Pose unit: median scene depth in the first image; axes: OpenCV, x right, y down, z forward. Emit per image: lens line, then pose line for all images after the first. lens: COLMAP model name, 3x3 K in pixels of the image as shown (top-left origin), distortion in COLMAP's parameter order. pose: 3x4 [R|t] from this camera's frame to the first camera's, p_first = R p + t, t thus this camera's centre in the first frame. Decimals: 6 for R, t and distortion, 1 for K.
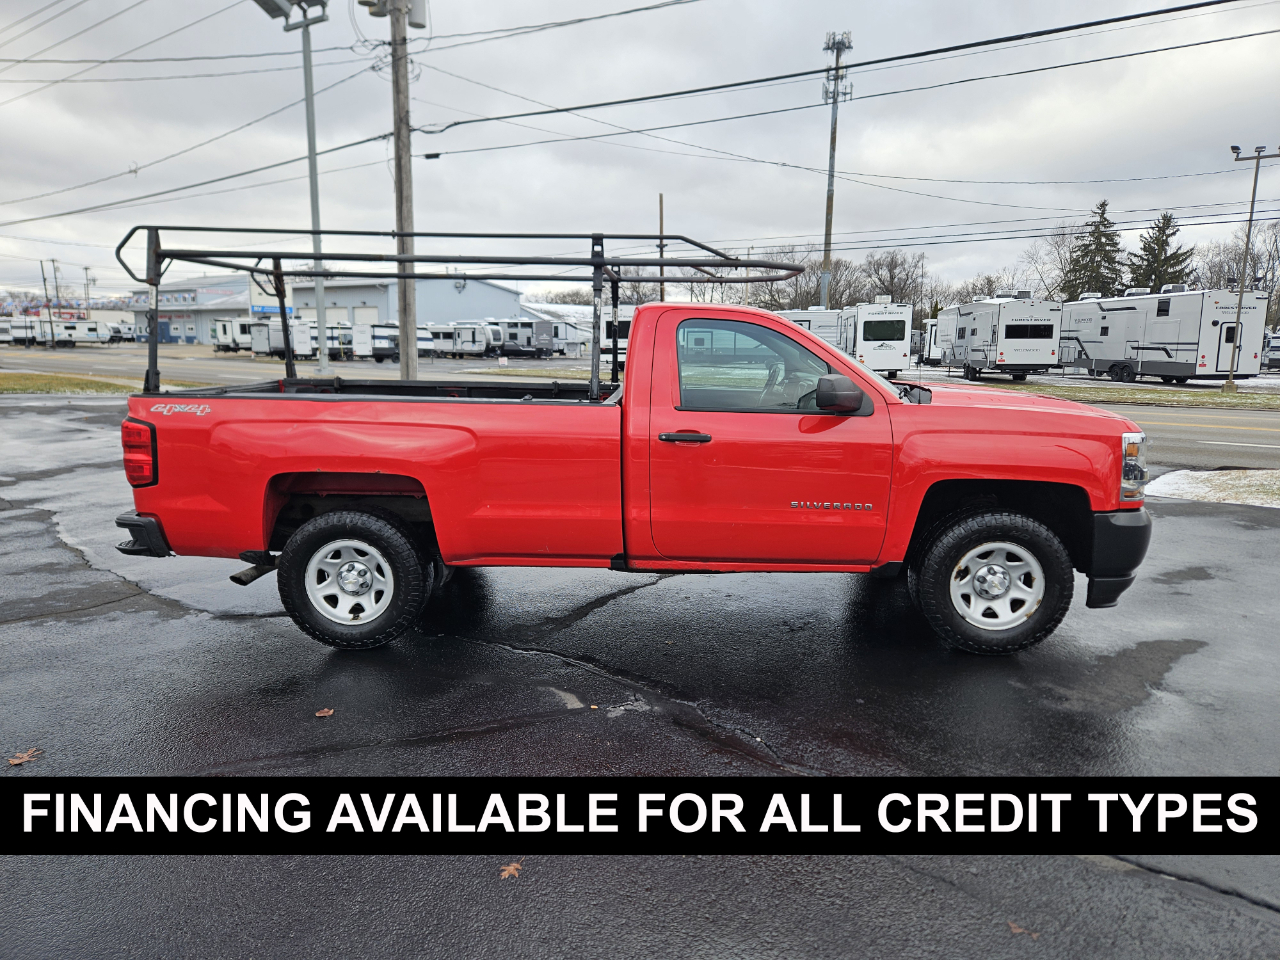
lens RADIAL K [[836.1, 0, 650.4], [0, 836.1, 476.0], [0, 0, 1]] dist [0.075469, -0.061480]
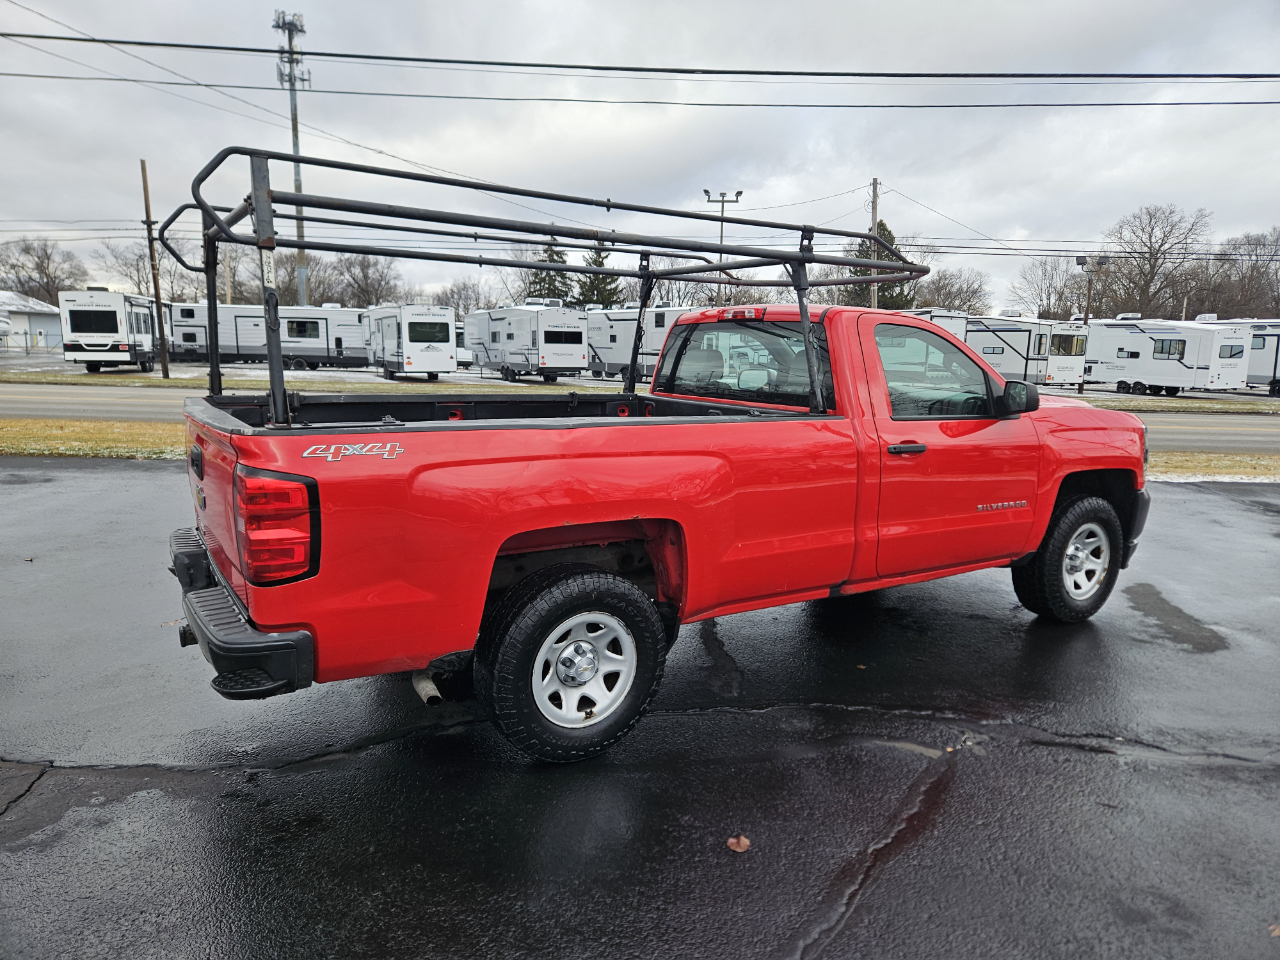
lens RADIAL K [[836.1, 0, 650.4], [0, 836.1, 476.0], [0, 0, 1]] dist [0.075469, -0.061480]
pose [[0.828023, -0.074913, 0.555666, -0.153489], [0.075748, 0.996895, 0.021523, -0.012007], [-0.555553, 0.024269, 0.831127, 0.076317]]
